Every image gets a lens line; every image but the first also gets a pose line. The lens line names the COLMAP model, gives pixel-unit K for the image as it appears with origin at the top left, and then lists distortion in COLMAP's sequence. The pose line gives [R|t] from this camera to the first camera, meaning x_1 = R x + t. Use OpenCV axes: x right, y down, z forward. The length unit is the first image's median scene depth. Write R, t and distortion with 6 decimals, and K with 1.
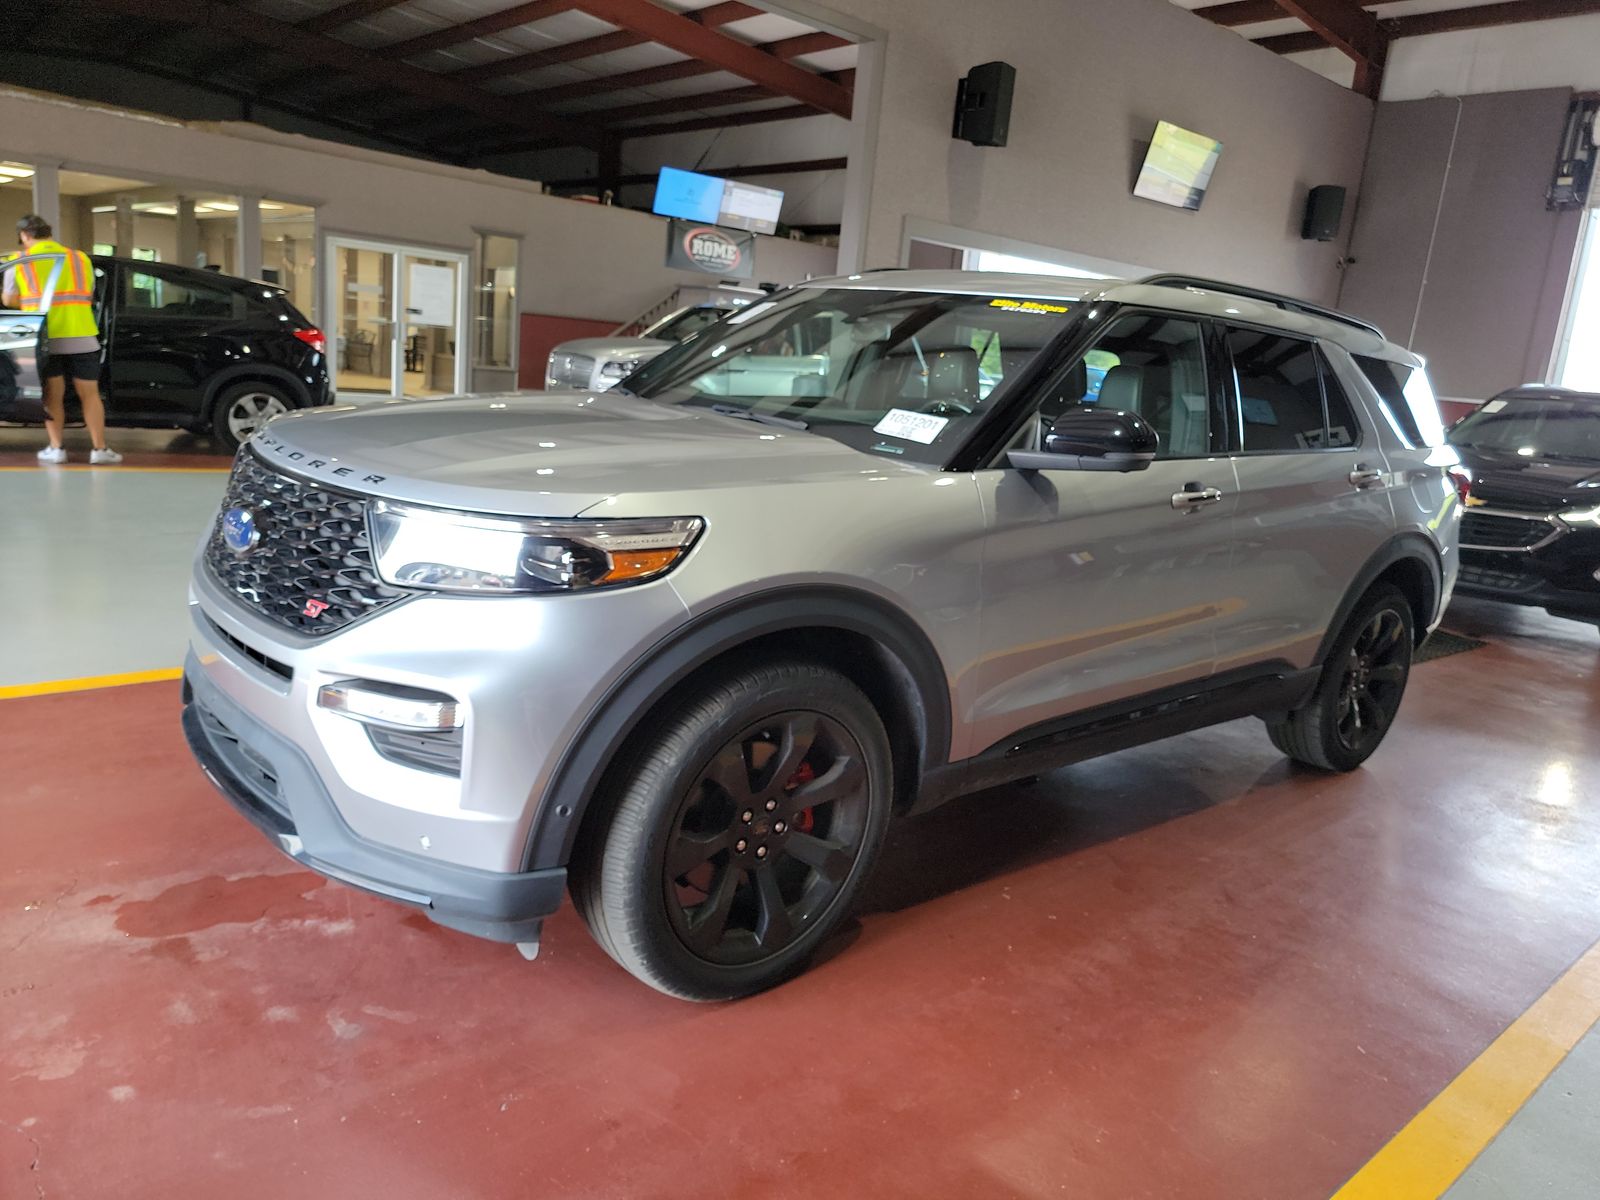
lens RADIAL K [[1119.7, 0, 800.3], [0, 1119.7, 593.9], [0, 0, 1]] dist [0.003272, -0.015544]
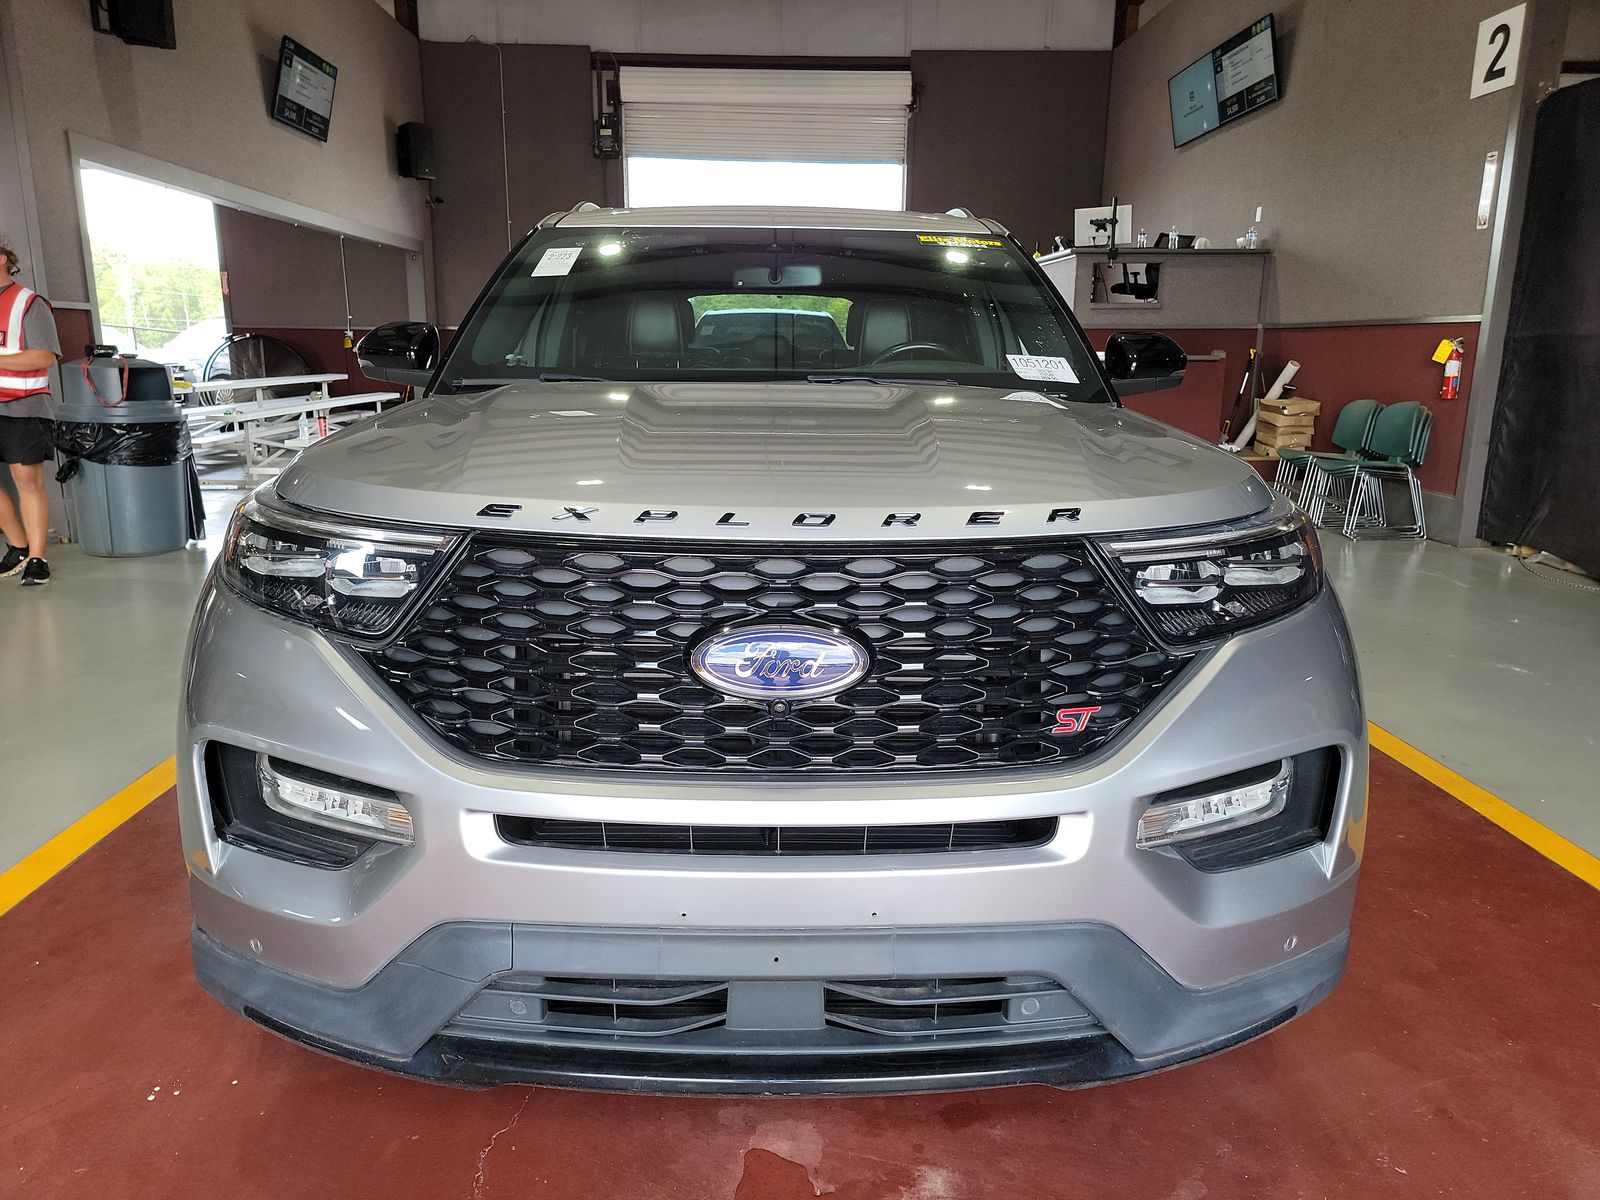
lens RADIAL K [[1119.7, 0, 799.3], [0, 1119.7, 611.4], [0, 0, 1]] dist [0.003272, -0.015544]
pose [[0.635653, -0.251868, 0.729732, -0.832255], [0.207516, 0.966235, 0.152734, -0.143150], [-0.743561, 0.054345, 0.666456, 0.578625]]
